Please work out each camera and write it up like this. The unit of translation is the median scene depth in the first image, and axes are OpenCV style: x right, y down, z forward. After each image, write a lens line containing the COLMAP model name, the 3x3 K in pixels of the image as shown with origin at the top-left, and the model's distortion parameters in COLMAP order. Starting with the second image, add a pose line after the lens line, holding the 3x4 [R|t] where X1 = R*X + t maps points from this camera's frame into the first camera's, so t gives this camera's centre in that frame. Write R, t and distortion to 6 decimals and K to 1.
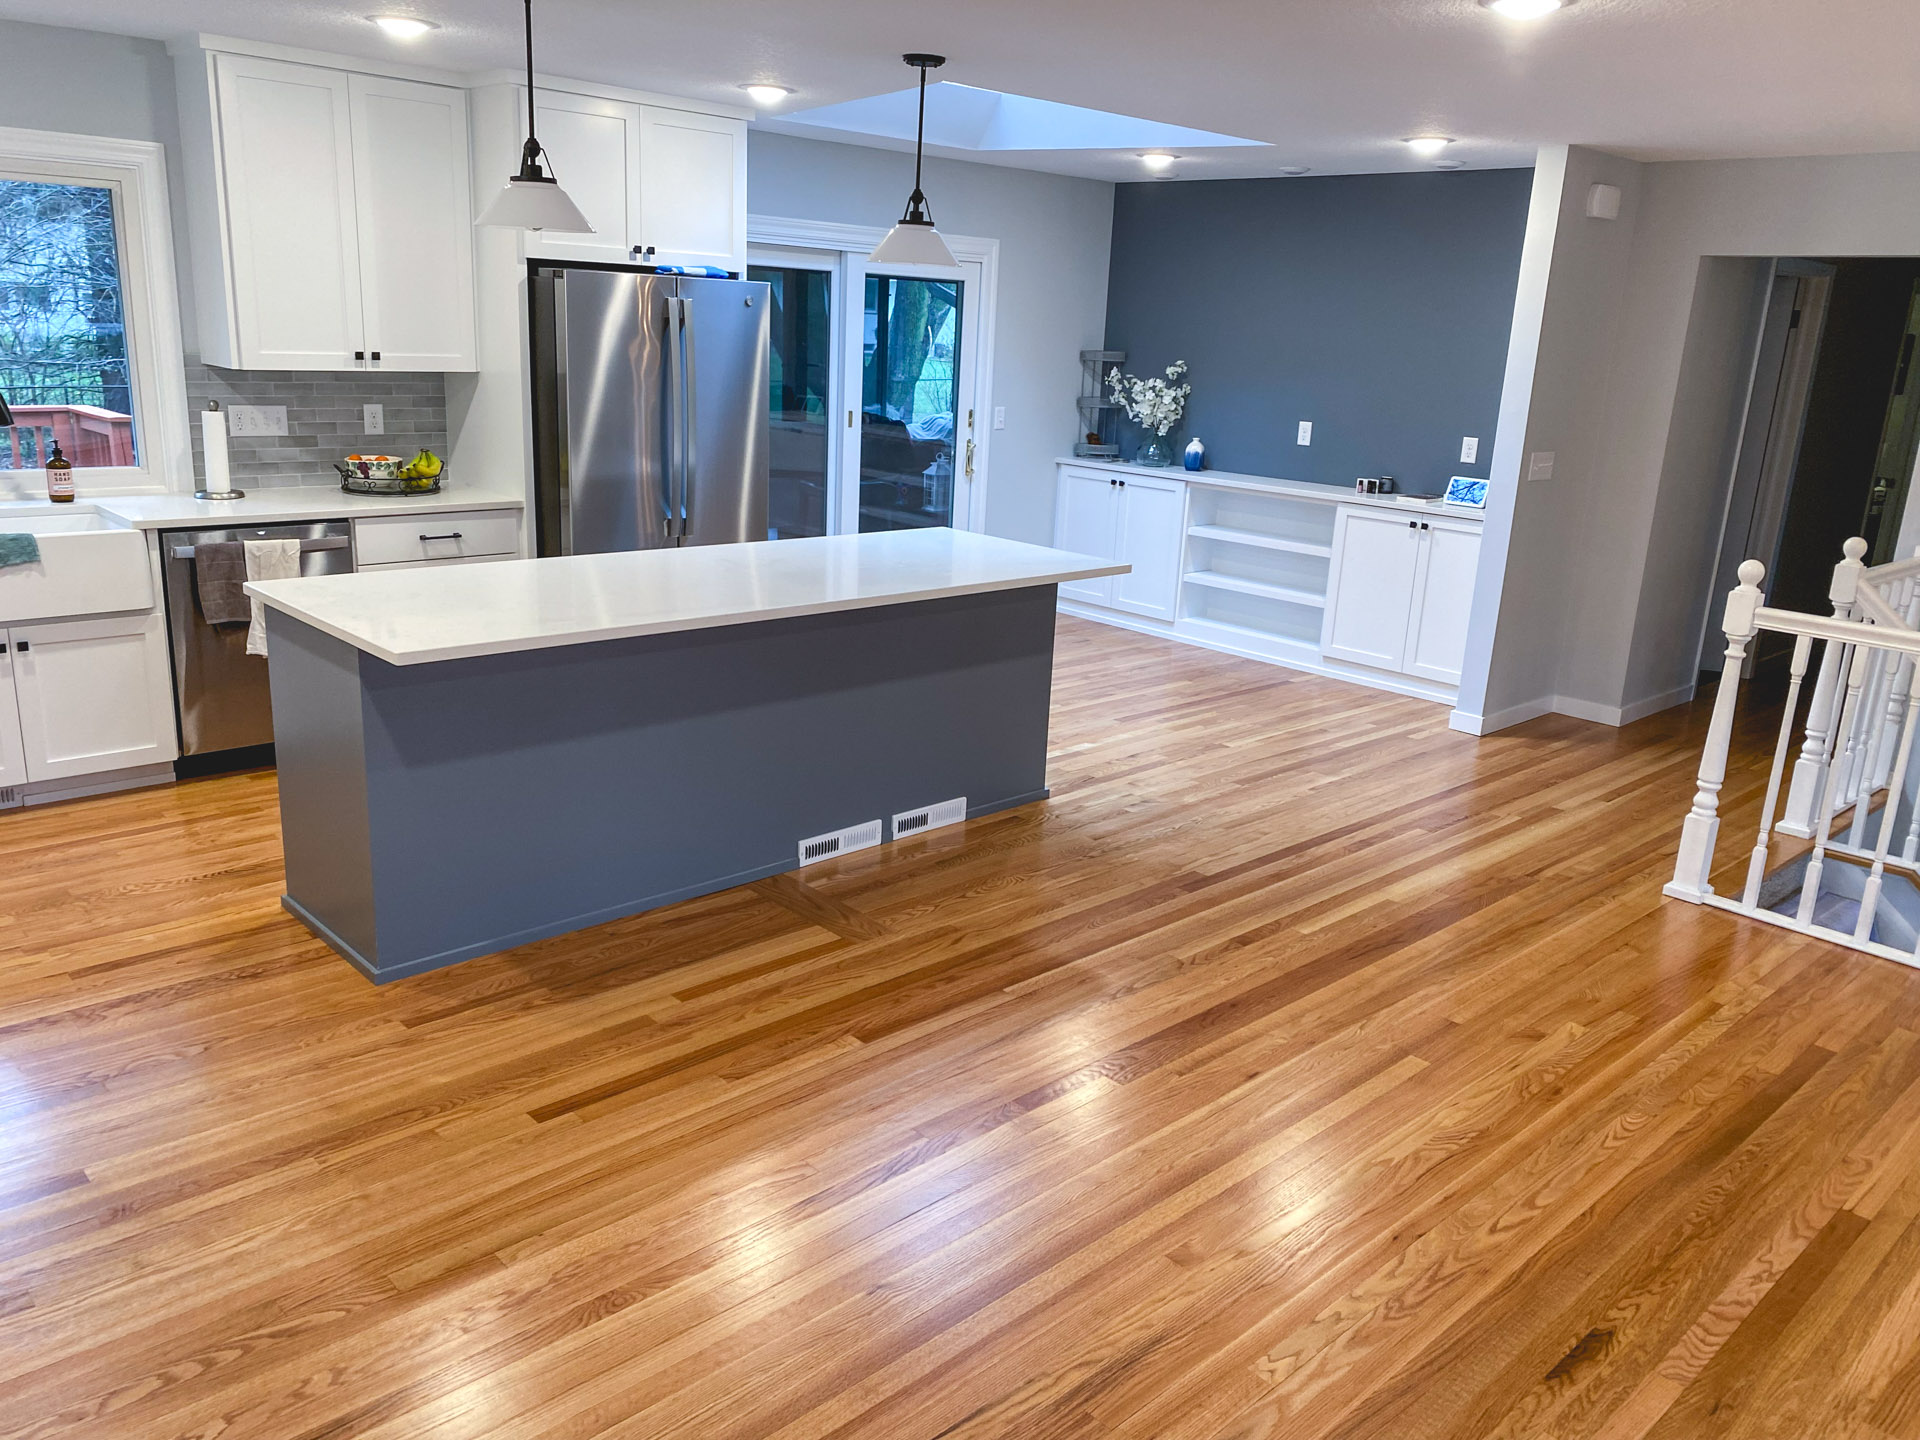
lens RADIAL K [[1442.3, 0, 967.8], [0, 1442.3, 728.0], [0, 0, 1]] dist [0.048556, -0.047117]
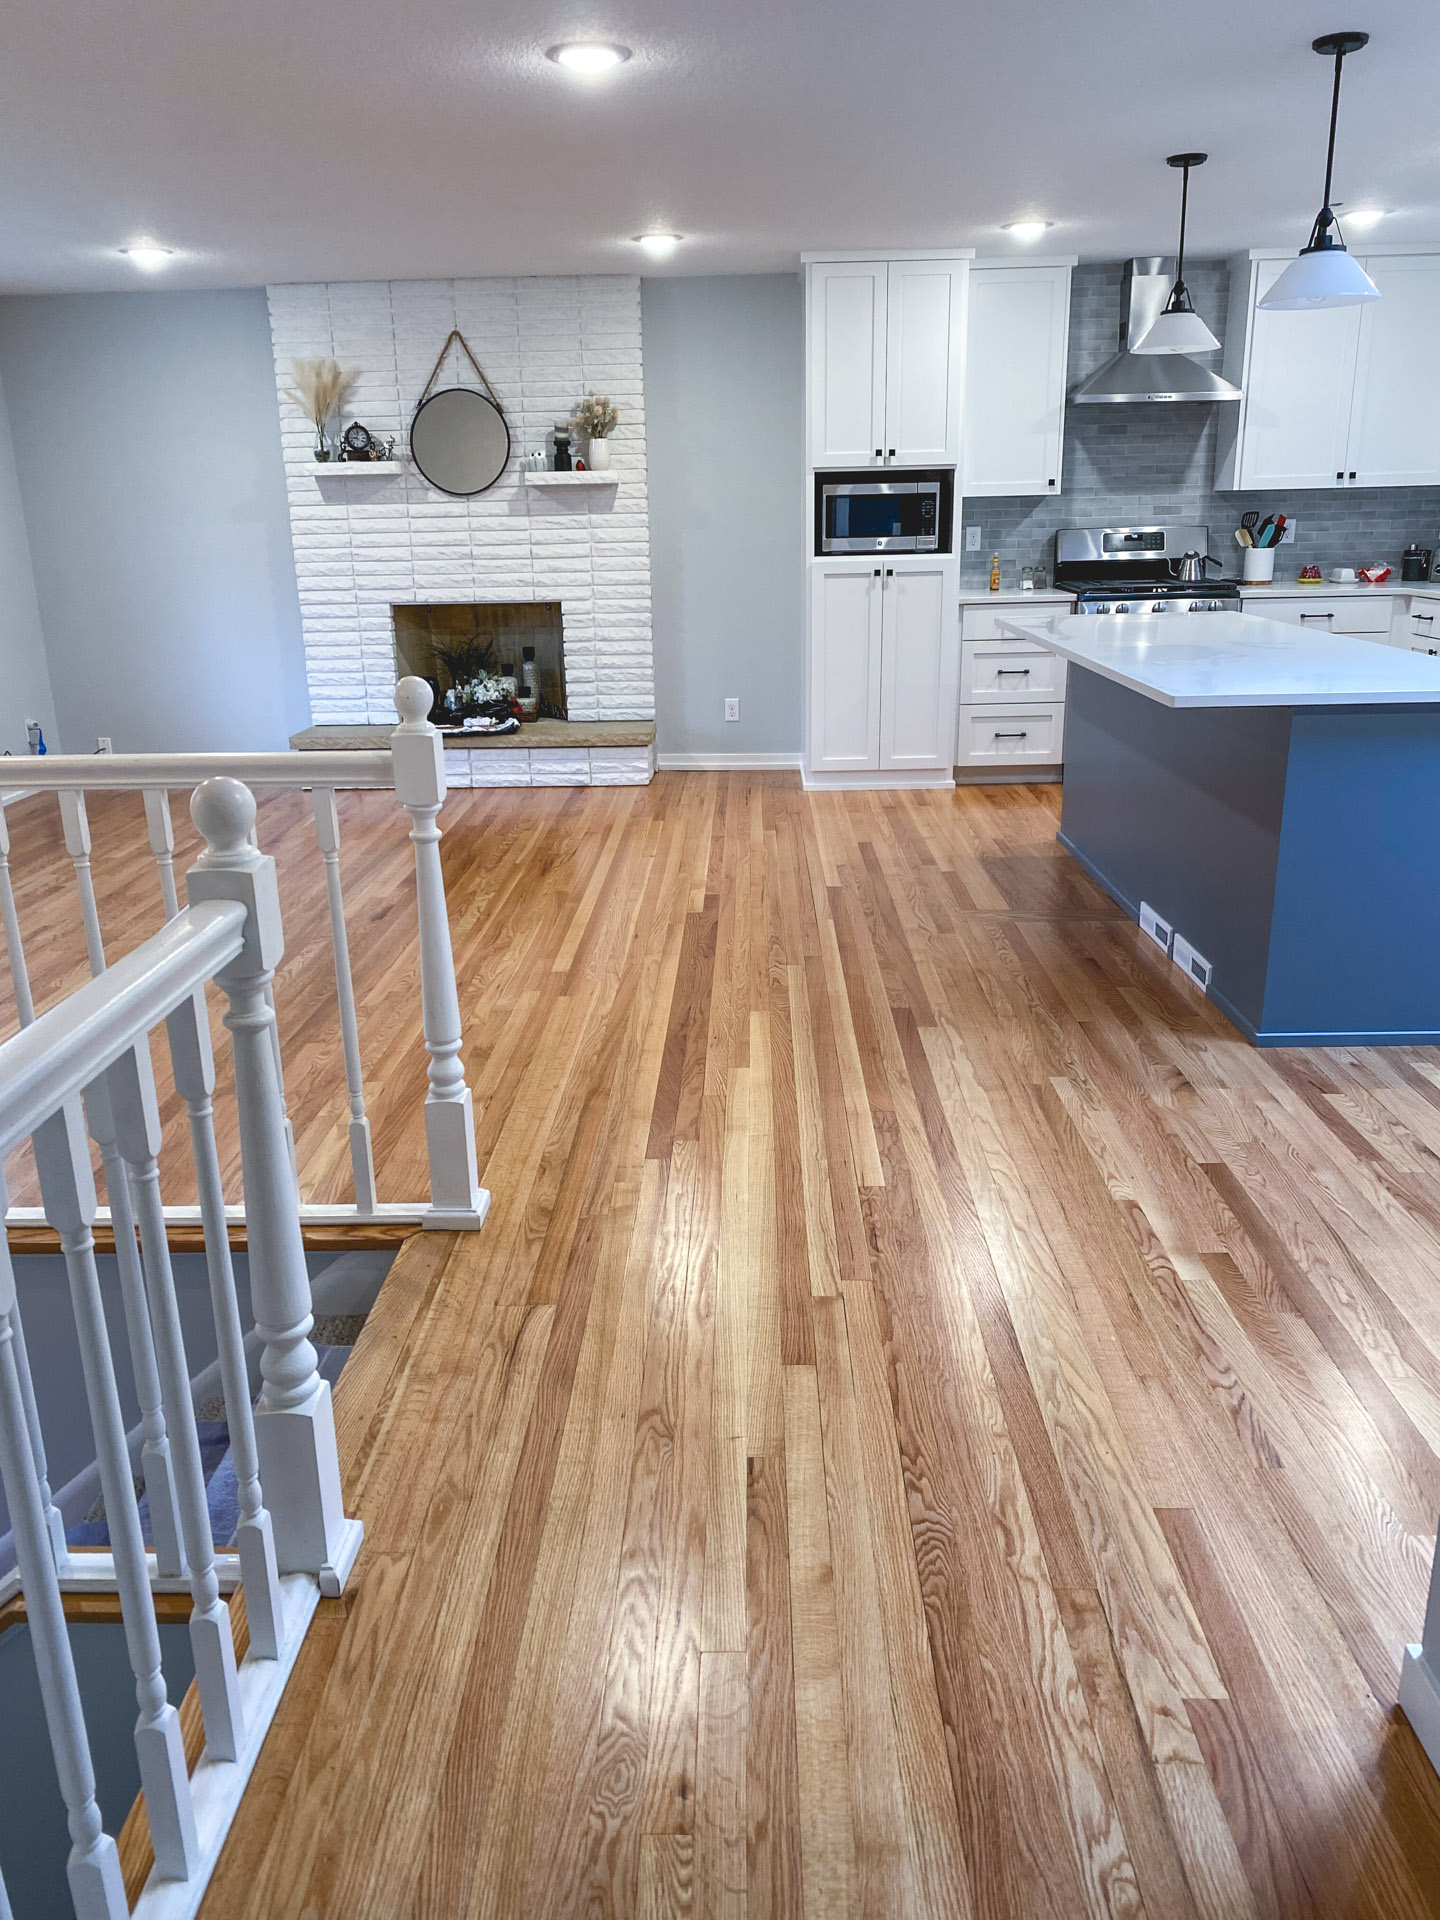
lens RADIAL K [[1442.3, 0, 707.0], [0, 1442.3, 954.0], [0, 0, 1]] dist [0.048556, -0.047117]
pose [[-0.709424, 0.179476, -0.681546, 0.775780], [-0.200053, 0.875976, 0.438913, -0.268270], [0.675793, 0.447721, -0.585534, 1.300035]]
